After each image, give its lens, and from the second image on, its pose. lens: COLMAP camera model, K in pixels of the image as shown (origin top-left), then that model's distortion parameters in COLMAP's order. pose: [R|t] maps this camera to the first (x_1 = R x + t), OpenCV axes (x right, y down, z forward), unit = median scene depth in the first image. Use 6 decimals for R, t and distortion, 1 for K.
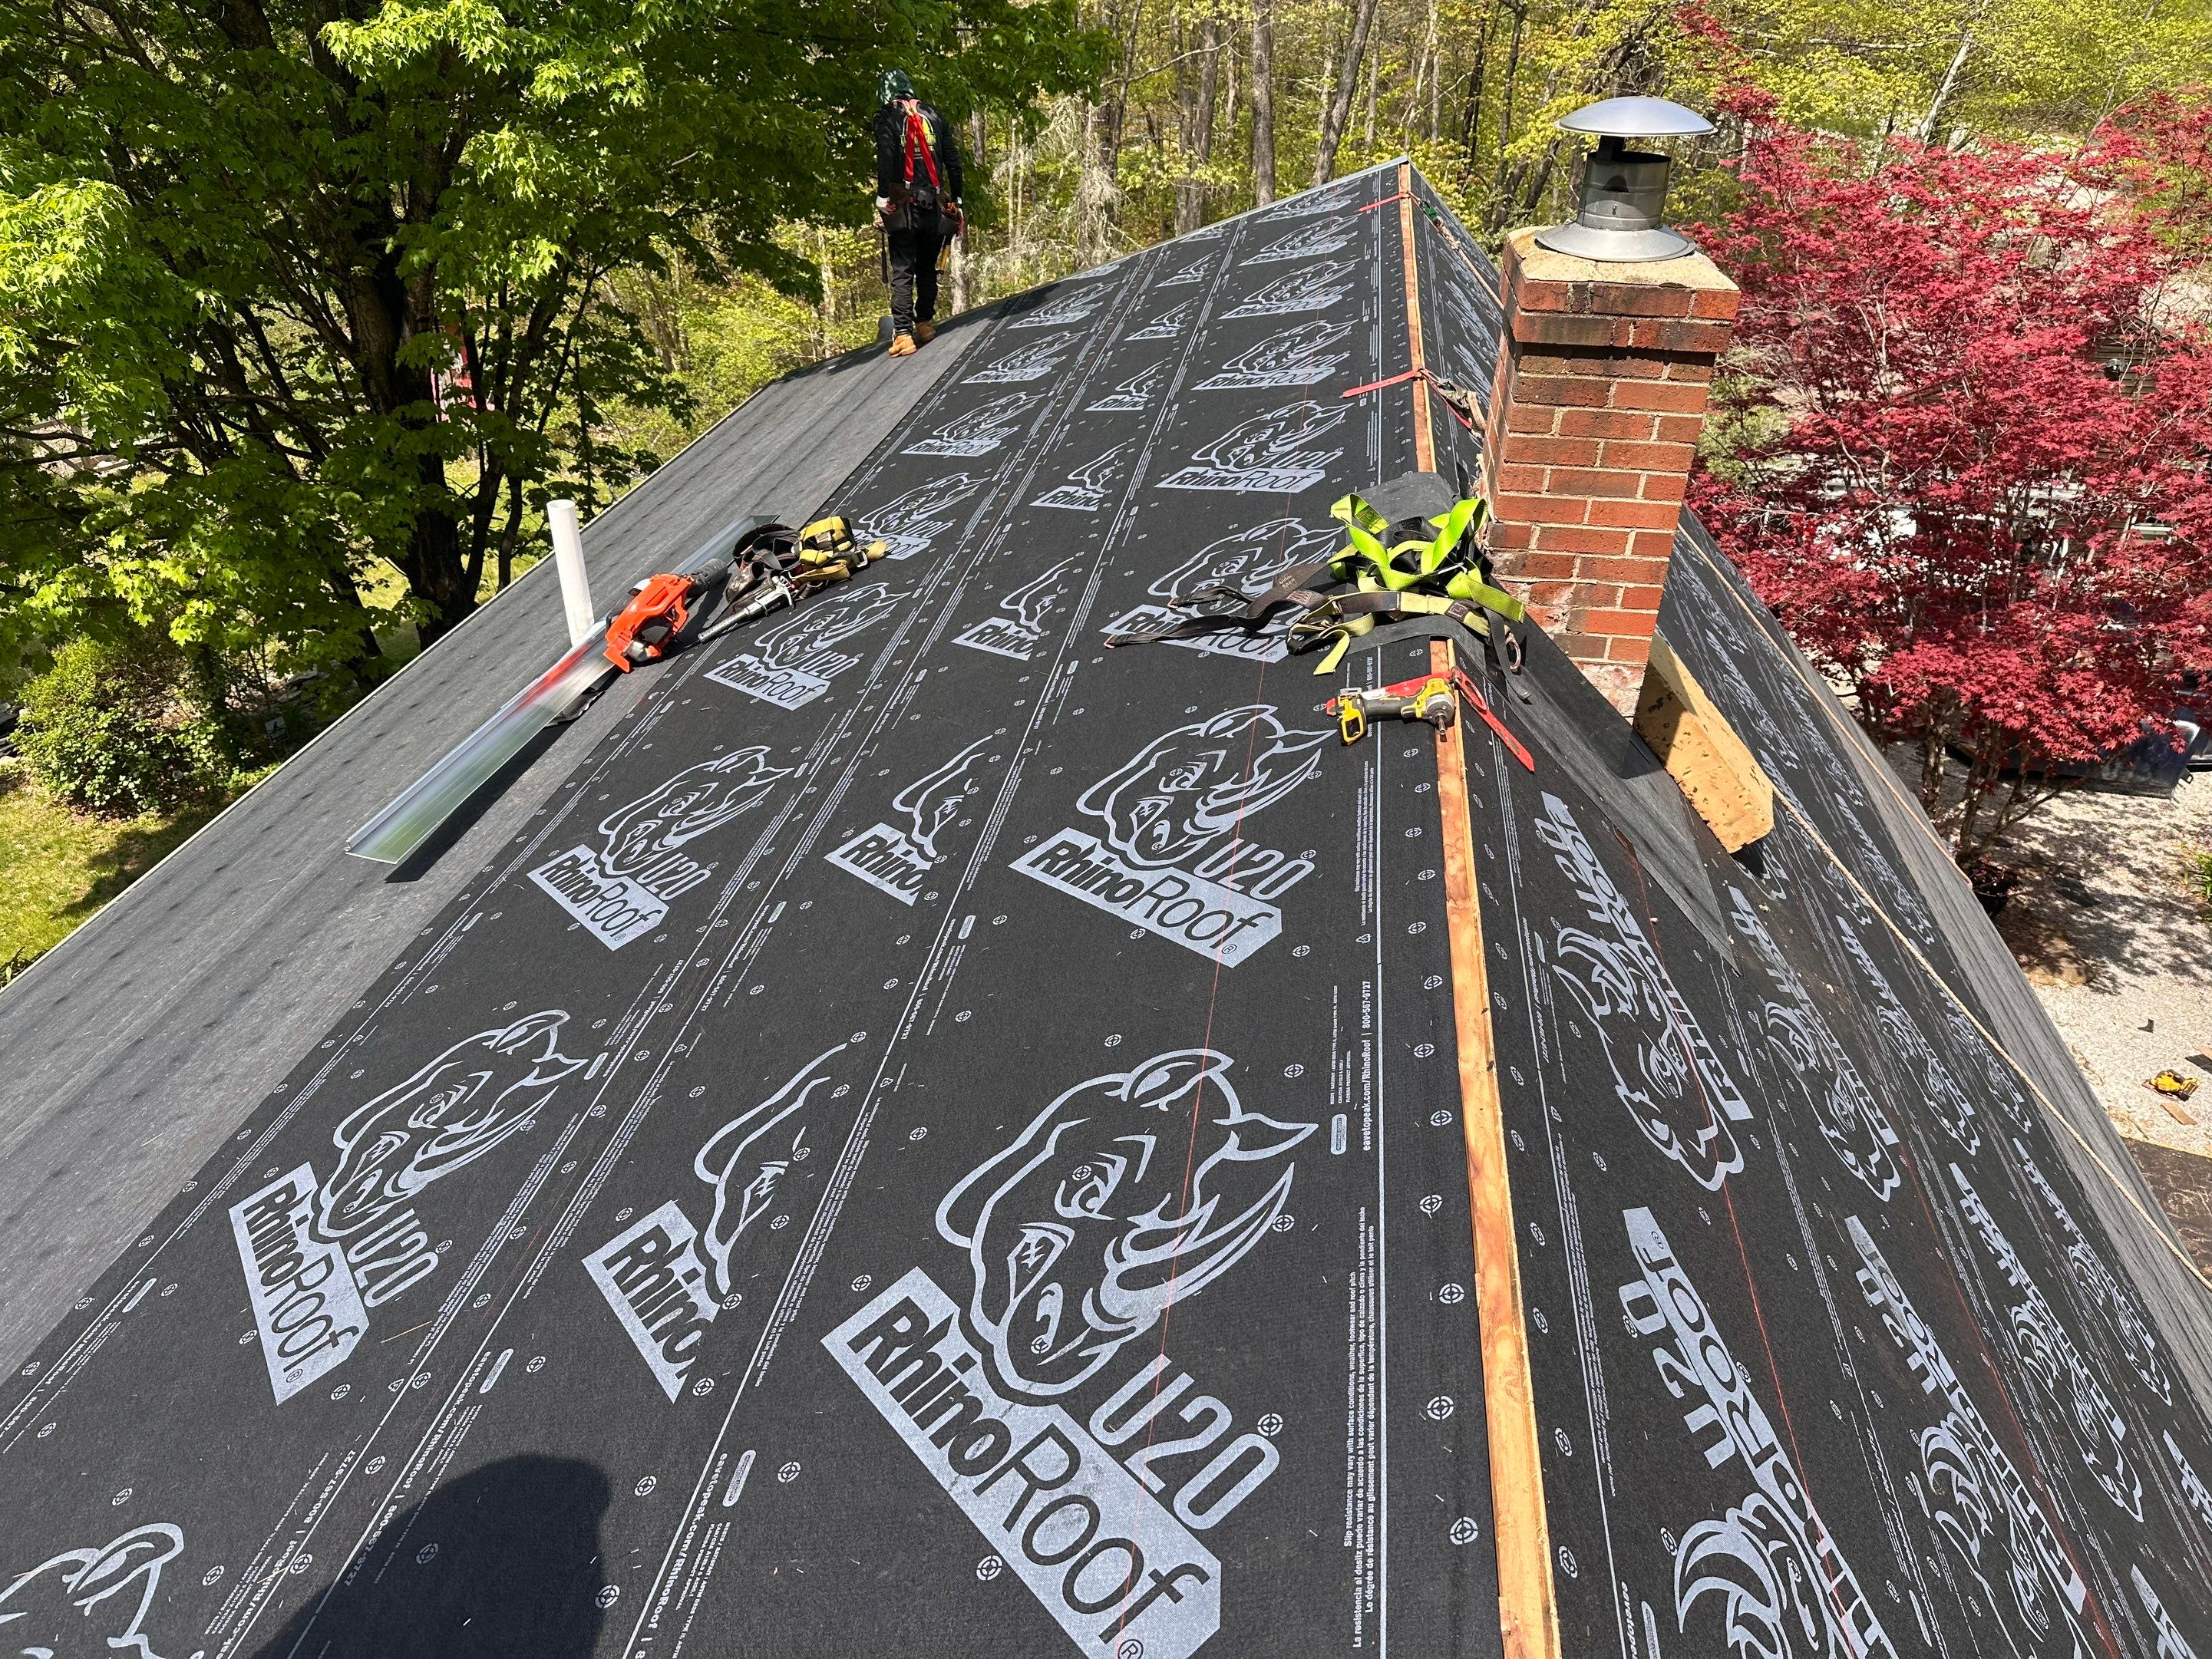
lens RADIAL K [[1653.1, 0, 1106.0], [0, 1653.1, 829.5], [0, 0, 1]] dist [0.120925, -0.077899]
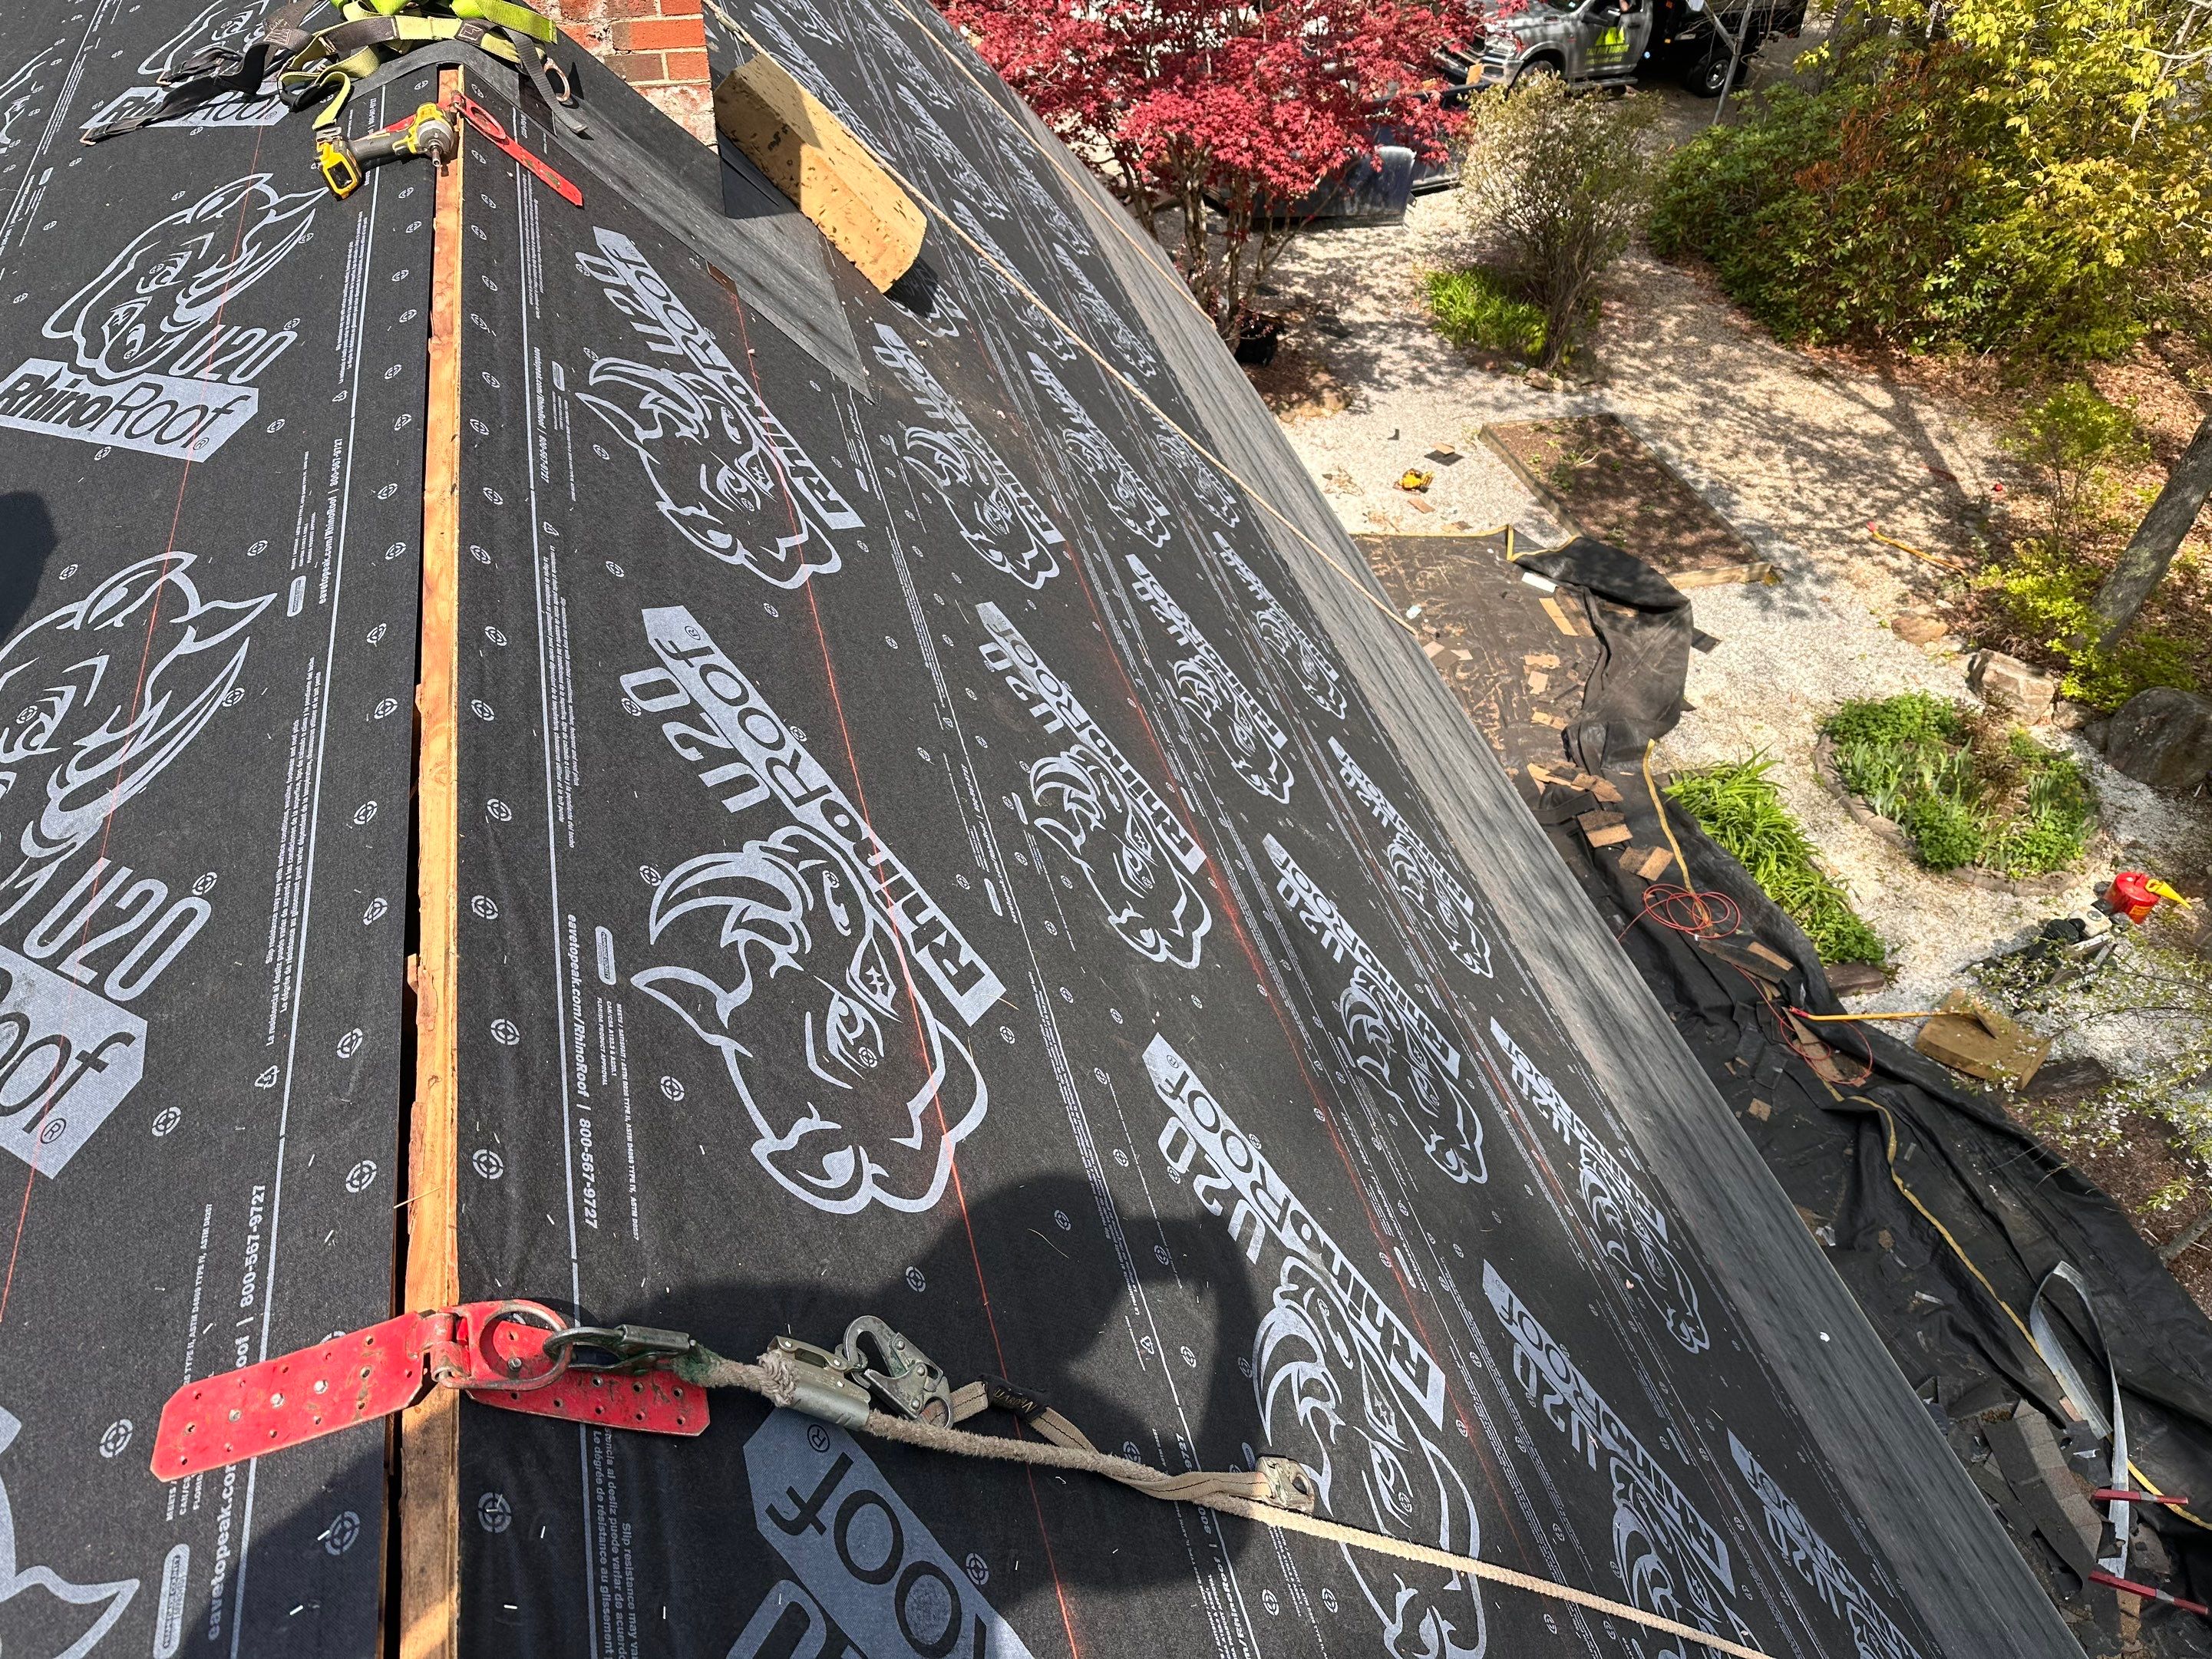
lens RADIAL K [[1677.5, 0, 1106.0], [0, 1677.5, 829.5], [0, 0, 1]] dist [0.112649, -0.061489]
pose [[0.914252, -0.268982, 0.302971, 0.131209], [0.184878, 0.942392, 0.278778, 0.071916], [-0.360504, -0.198860, 0.911313, -0.024006]]
